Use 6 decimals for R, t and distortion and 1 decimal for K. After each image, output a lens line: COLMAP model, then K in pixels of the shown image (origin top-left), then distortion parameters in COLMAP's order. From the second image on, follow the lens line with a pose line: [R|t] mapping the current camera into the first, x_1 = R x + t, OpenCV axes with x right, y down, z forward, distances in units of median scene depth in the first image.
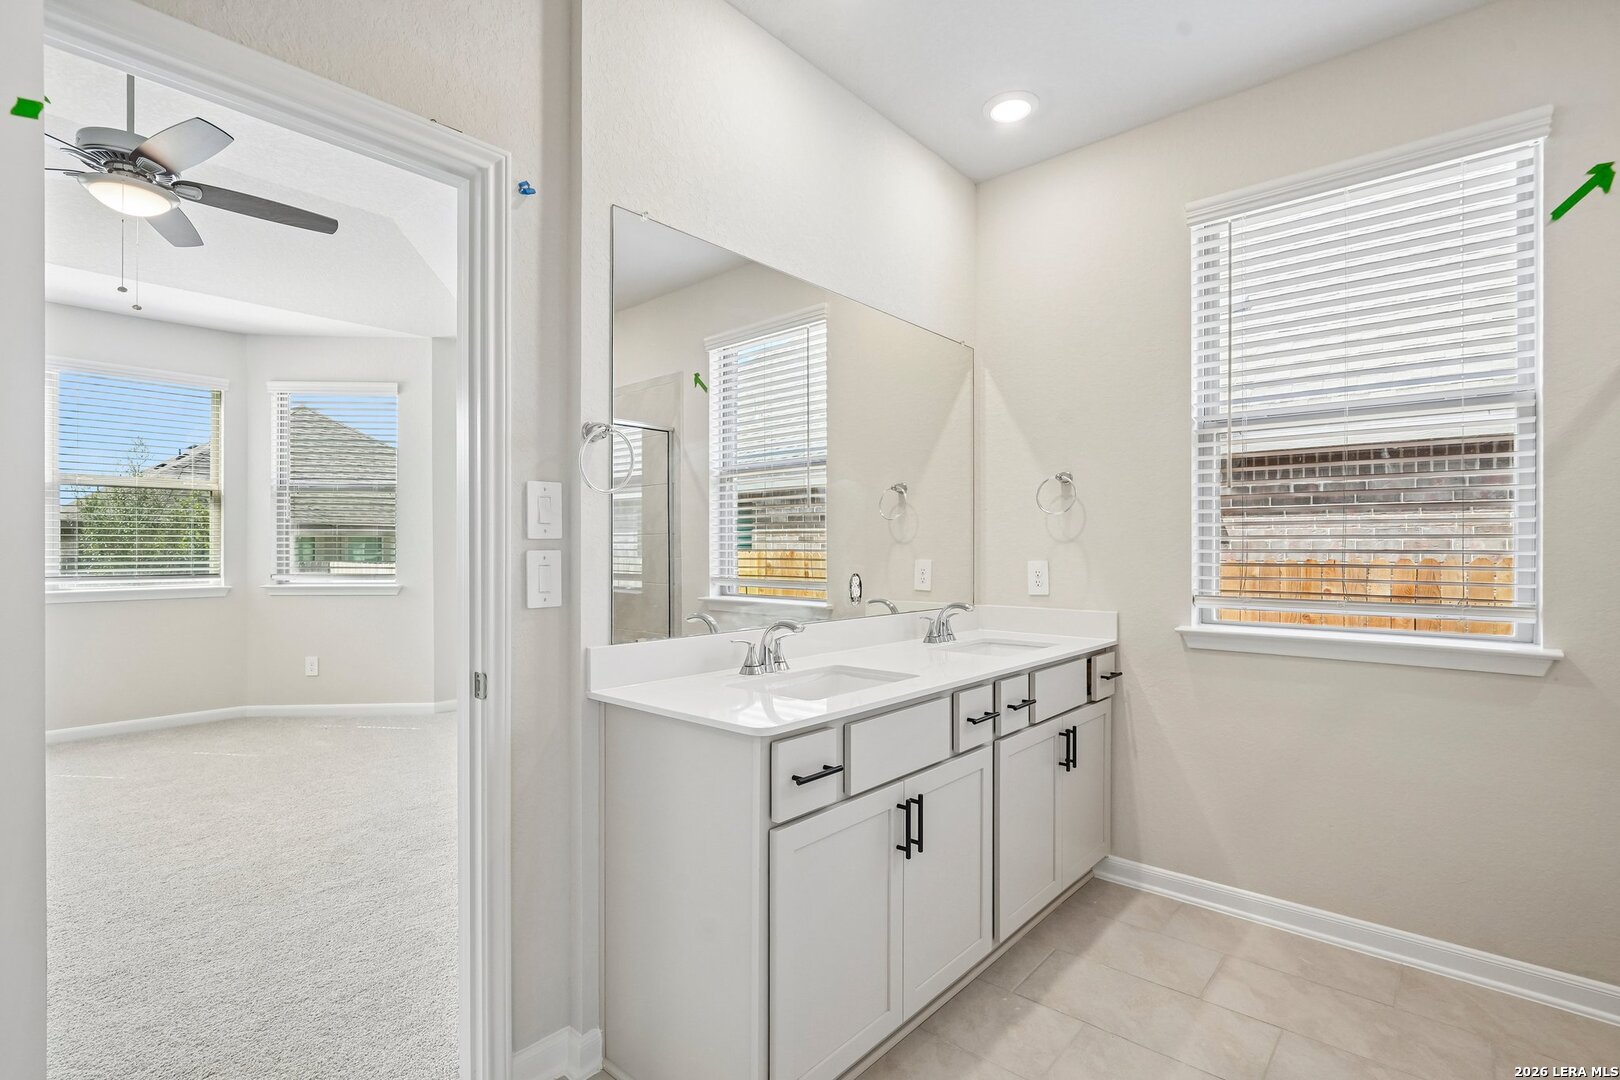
lens RADIAL K [[751.9, 0, 810.0], [0, 751.9, 540.0], [0, 0, 1]] dist [-0.004098, -0.000384]
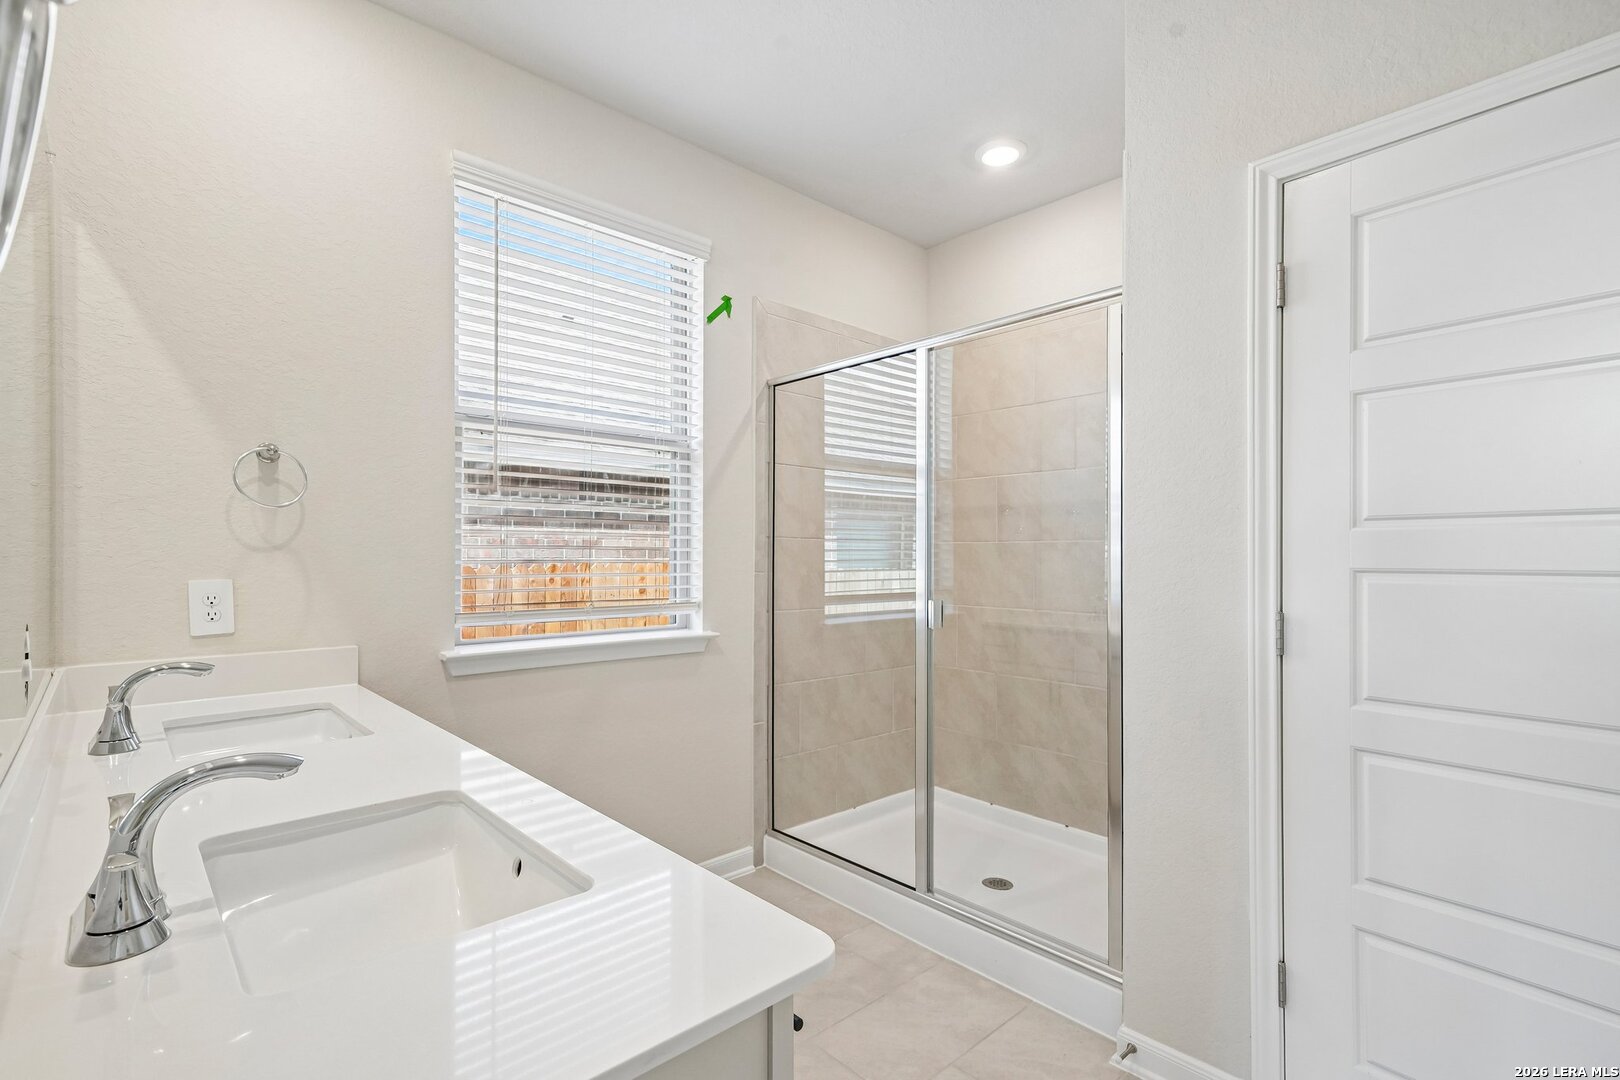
lens RADIAL K [[751.9, 0, 810.0], [0, 751.9, 540.0], [0, 0, 1]] dist [-0.004098, -0.000384]
pose [[0.097467, 0.019285, 0.995052, -0.300364], [-0.014165, 0.999738, -0.017988, -0.000472], [-0.995138, -0.012341, 0.097714, 0.519356]]
